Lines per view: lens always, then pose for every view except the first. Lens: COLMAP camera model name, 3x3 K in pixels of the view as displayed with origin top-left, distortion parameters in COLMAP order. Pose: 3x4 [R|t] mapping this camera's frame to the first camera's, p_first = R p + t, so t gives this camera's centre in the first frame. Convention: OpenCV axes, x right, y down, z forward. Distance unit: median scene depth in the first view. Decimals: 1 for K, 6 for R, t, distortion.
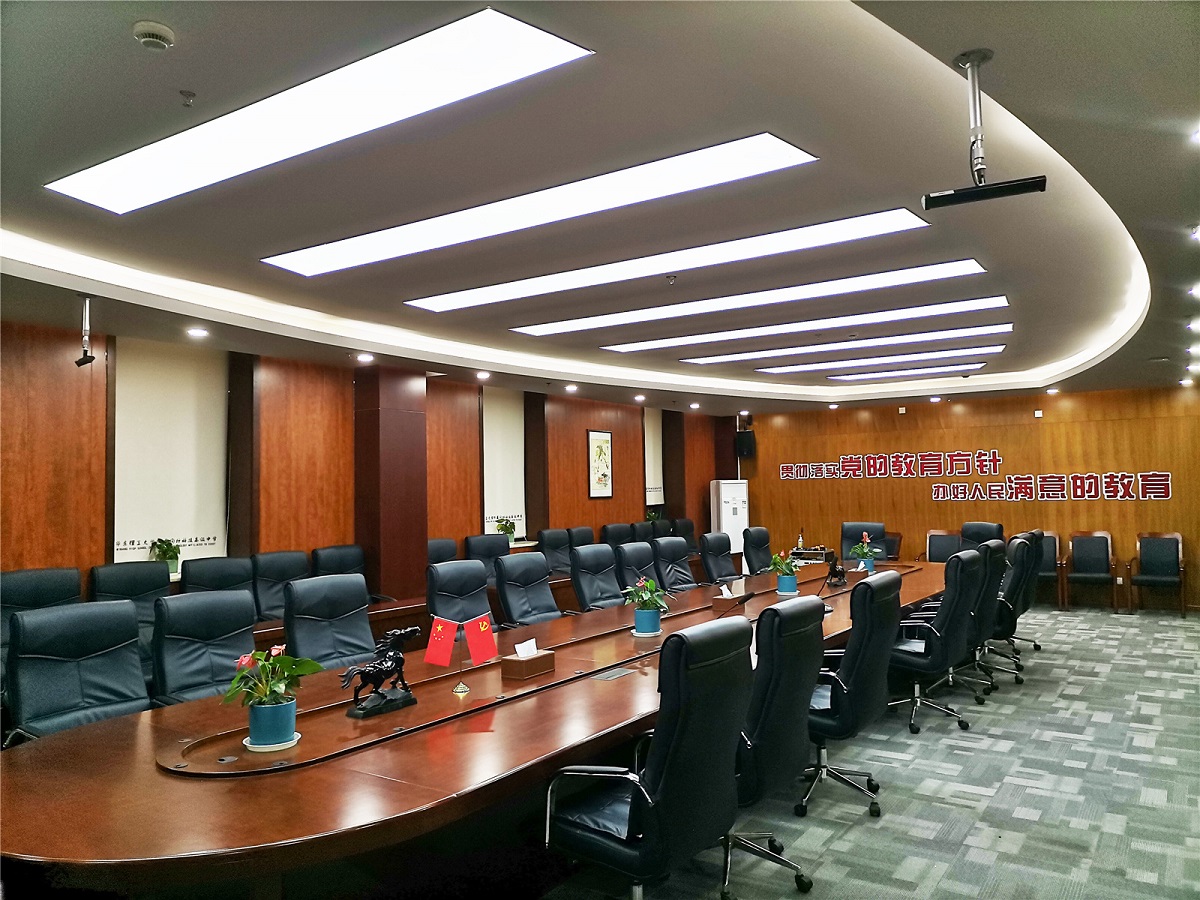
lens RADIAL K [[897.8, 0, 598.4], [0, 897.8, 448.9], [0, 0, 1]] dist [0.058240, -0.000694]
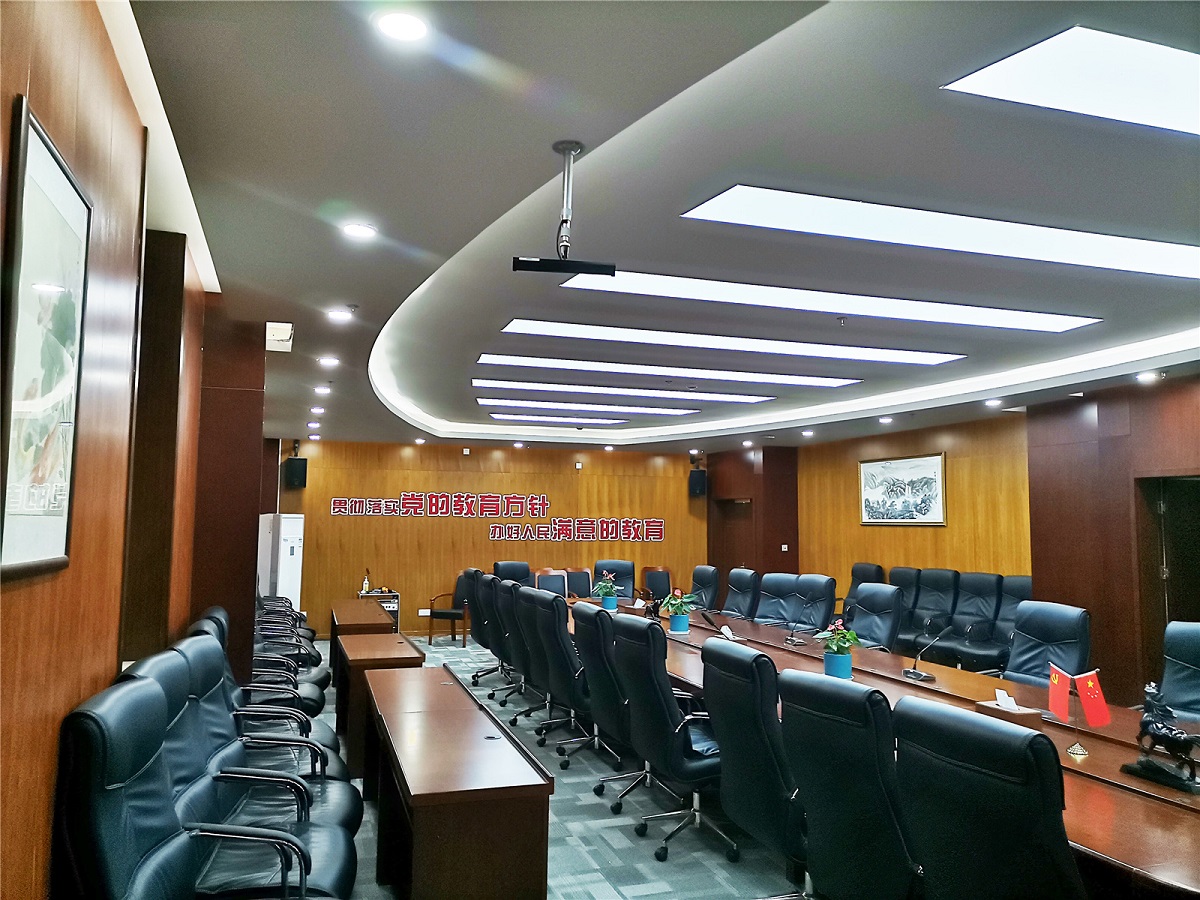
lens RADIAL K [[897.8, 0, 600.8], [0, 897.8, 450.0], [0, 0, 1]] dist [0.058240, -0.000694]
pose [[0.607890, 0.089940, 0.788911, -0.391206], [-0.056782, 0.995944, -0.069789, 0.018920], [-0.791989, -0.002372, 0.610531, 0.269703]]
